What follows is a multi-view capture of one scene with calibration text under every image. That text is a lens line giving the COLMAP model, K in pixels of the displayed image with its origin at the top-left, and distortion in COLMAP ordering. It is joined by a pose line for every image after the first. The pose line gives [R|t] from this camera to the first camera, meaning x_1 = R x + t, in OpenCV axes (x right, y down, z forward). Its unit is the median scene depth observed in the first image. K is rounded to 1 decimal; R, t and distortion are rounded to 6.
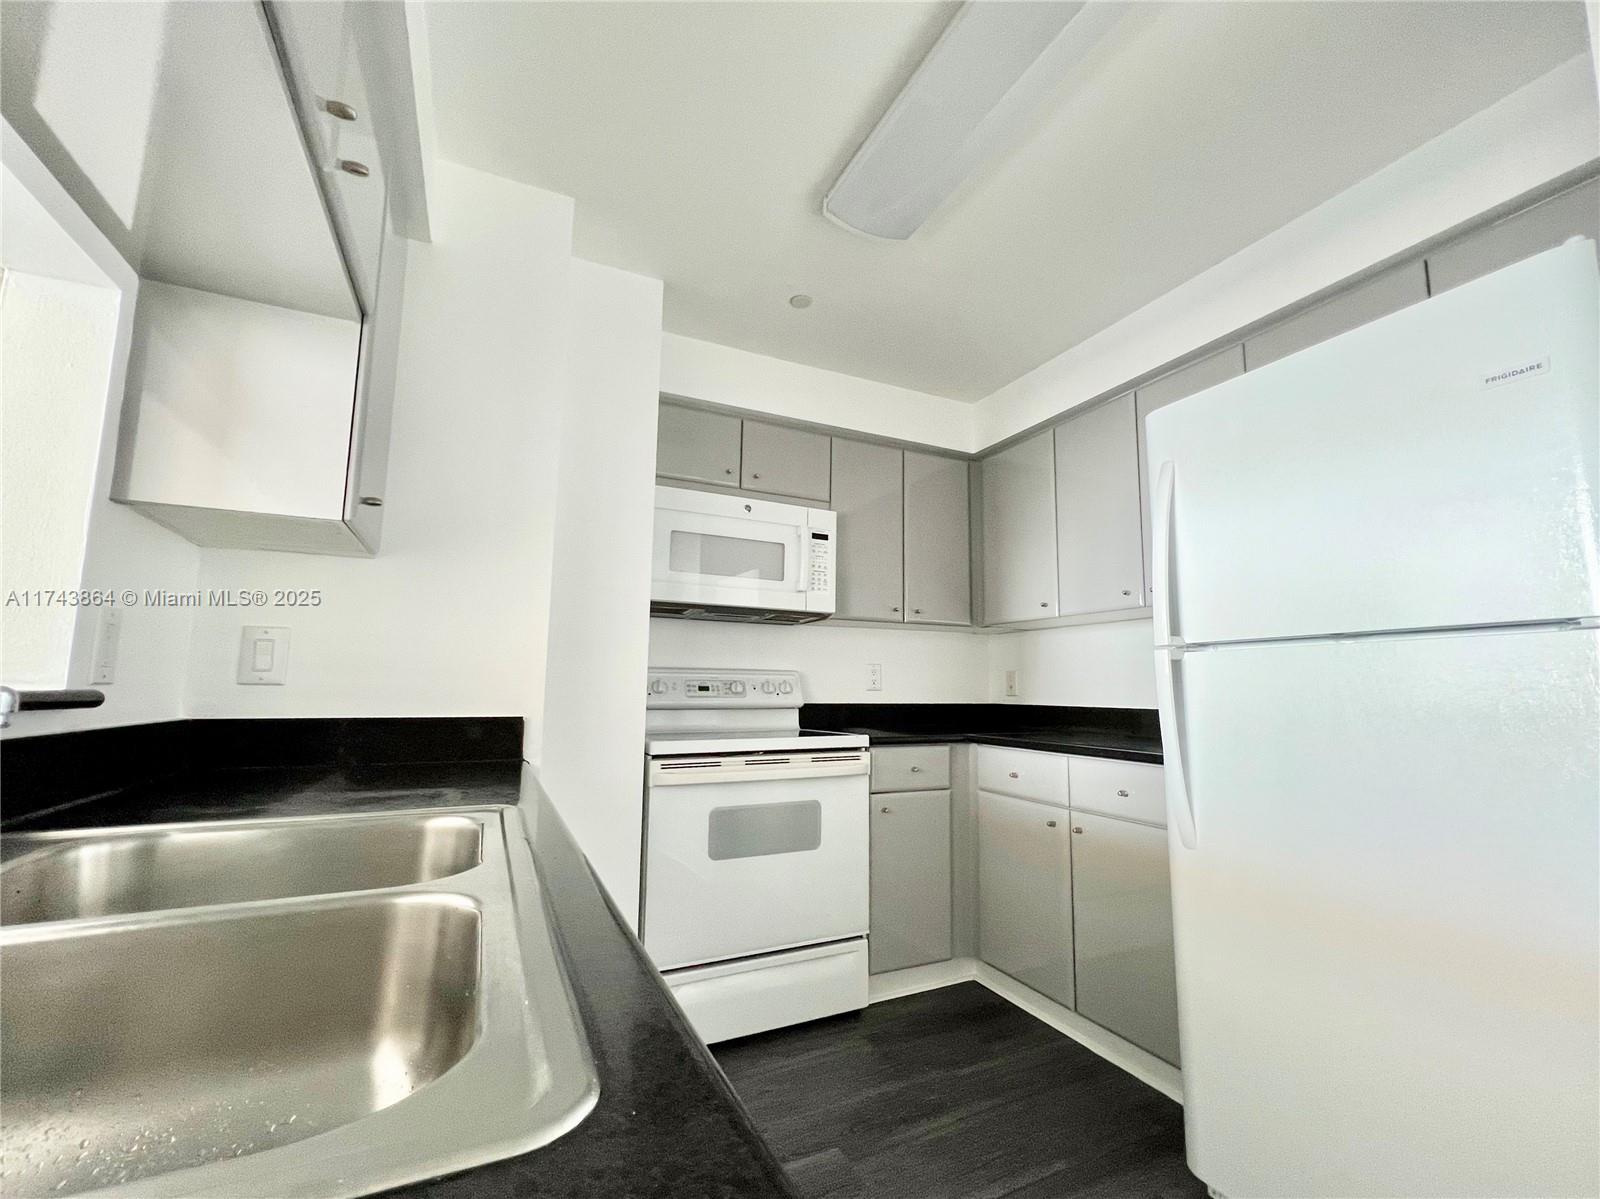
lens RADIAL K [[686.2, 0, 824.7], [0, 686.2, 603.5], [0, 0, 1]] dist [-0.003466, 0.000119]
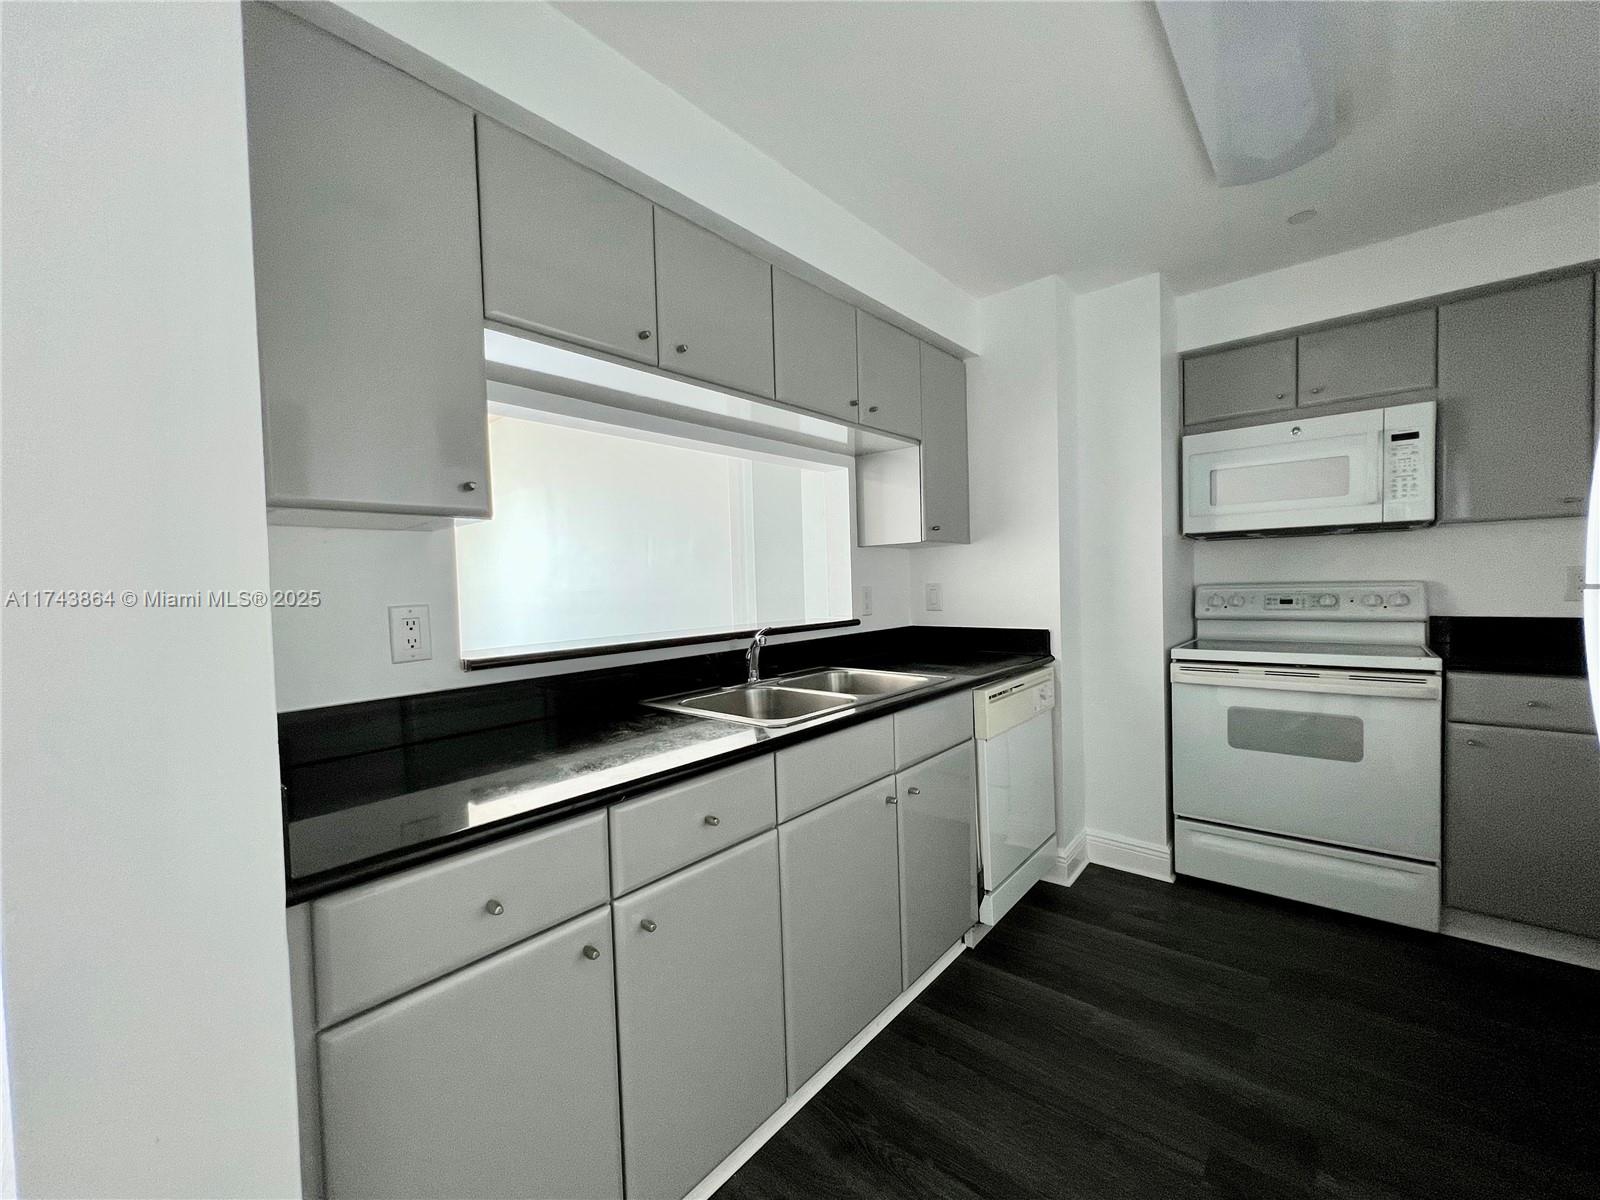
lens RADIAL K [[643.3, 0, 796.0], [0, 643.3, 599.6], [0, 0, 1]] dist [0.000379, 0.000296]
pose [[0.389800, 0.005787, -0.920881, 0.468703], [0.147262, 0.986720, 0.068535, -0.063232], [0.909049, -0.162326, 0.383772, -0.084026]]
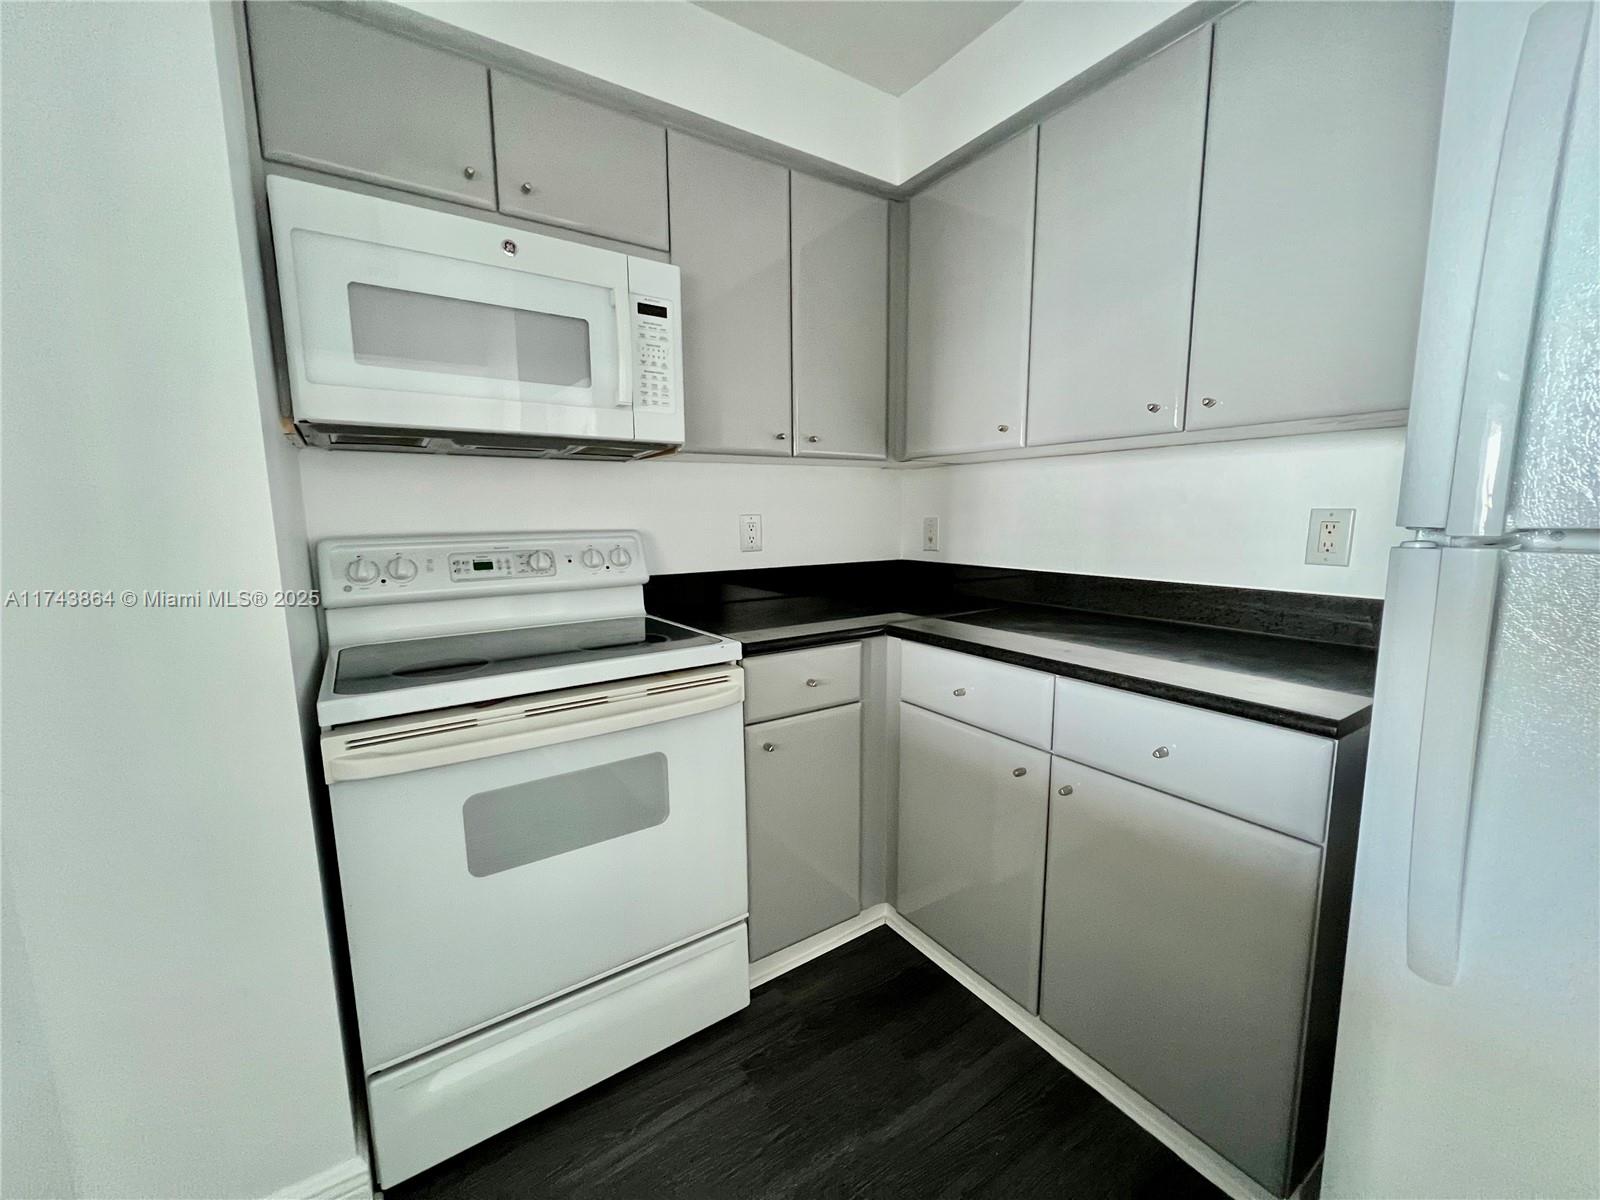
lens RADIAL K [[643.3, 0, 800.1], [0, 643.3, 601.4], [0, 0, 1]] dist [0.000379, 0.000296]
pose [[0.991009, -0.037632, 0.128391, 0.039621], [0.002736, 0.965127, 0.261766, -0.000056], [-0.133764, -0.259061, 0.956553, 0.394315]]
